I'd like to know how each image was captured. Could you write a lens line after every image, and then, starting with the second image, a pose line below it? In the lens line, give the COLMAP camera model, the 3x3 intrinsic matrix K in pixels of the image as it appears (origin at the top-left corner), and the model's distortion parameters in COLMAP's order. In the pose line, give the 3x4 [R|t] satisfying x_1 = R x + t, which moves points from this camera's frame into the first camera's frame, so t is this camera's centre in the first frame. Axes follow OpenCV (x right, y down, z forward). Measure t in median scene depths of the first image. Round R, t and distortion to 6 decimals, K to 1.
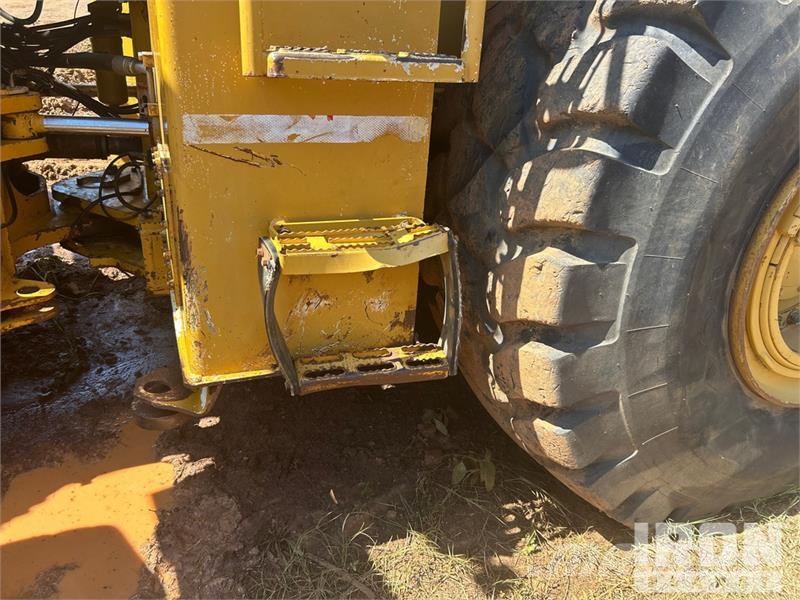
lens RADIAL K [[605.1, 0, 400.0], [0, 605.1, 300.0], [0, 0, 1]] dist [0.058944, -0.074490]
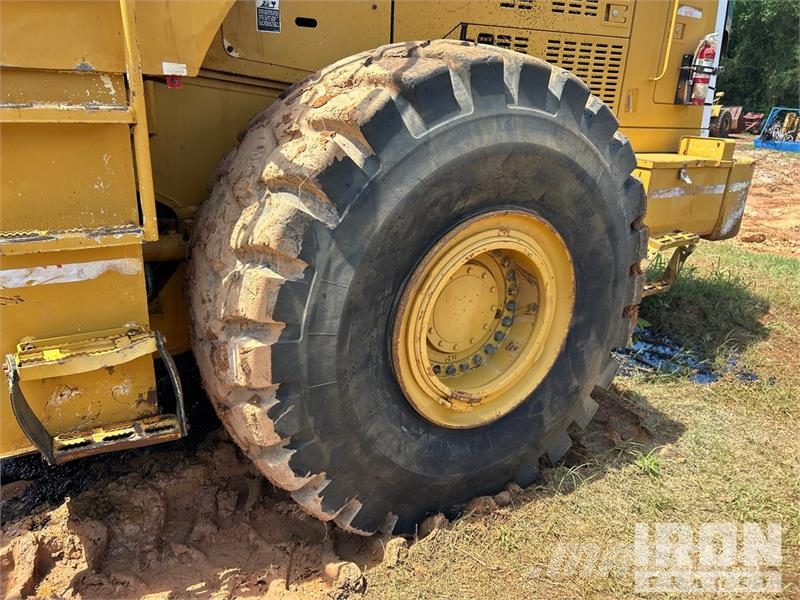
lens RADIAL K [[605.1, 0, 400.0], [0, 605.1, 300.0], [0, 0, 1]] dist [0.058944, -0.074490]
pose [[0.984651, -0.073533, 0.158288, 0.420501], [0.085541, 0.993843, -0.070425, -0.047385], [-0.152135, 0.082884, 0.984878, -0.512773]]
